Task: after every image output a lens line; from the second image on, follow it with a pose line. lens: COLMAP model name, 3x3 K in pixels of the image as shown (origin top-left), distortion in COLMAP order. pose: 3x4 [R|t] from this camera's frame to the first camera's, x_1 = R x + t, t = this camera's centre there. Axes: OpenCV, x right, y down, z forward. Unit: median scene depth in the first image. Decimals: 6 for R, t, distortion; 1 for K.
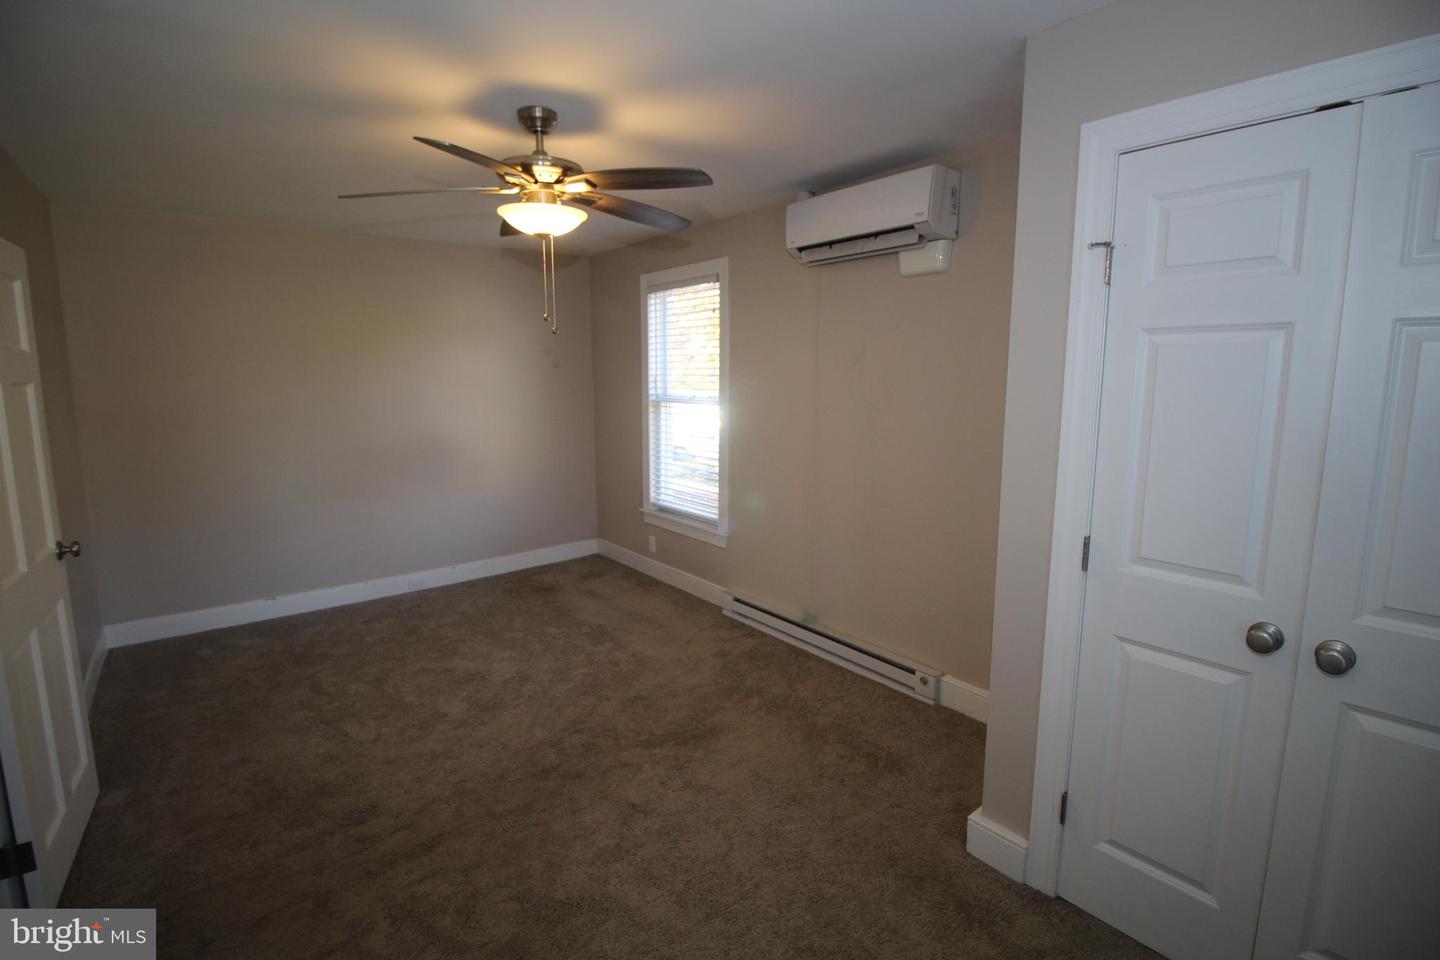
lens RADIAL K [[684.3, 0, 720.0], [0, 684.3, 480.0], [0, 0, 1]] dist [0.000032, -0.000216]
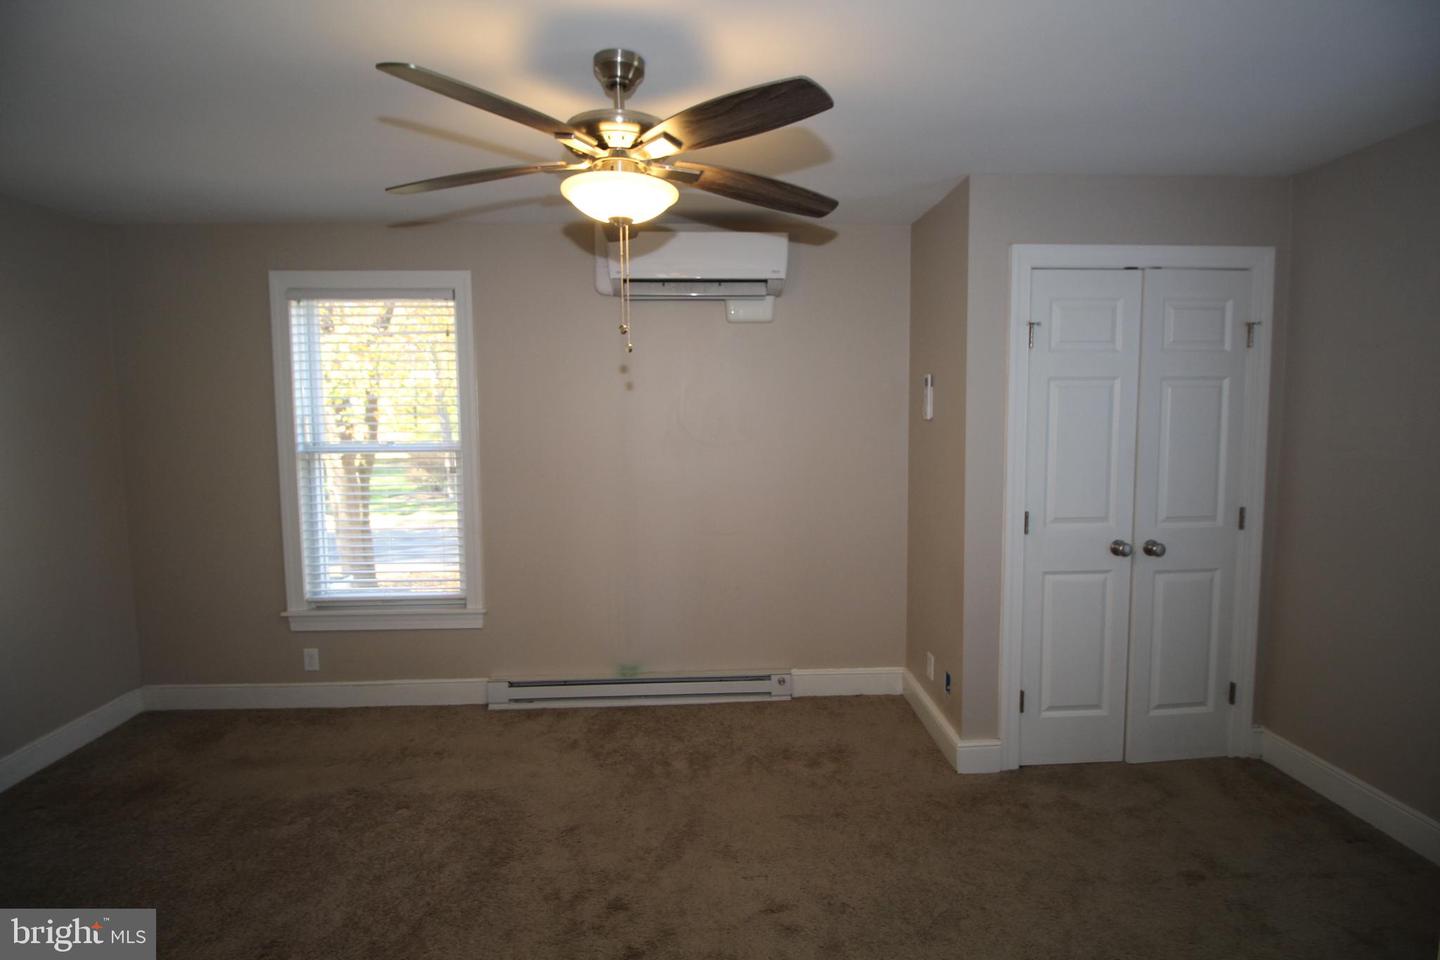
lens RADIAL K [[677.6, 0, 724.7], [0, 677.6, 472.3], [0, 0, 1]] dist [-0.008731, -0.000733]
pose [[0.574137, -0.069679, 0.815789, -0.471745], [0.135838, 0.990670, -0.010984, -0.033966], [-0.807412, 0.117121, 0.578246, 0.295632]]
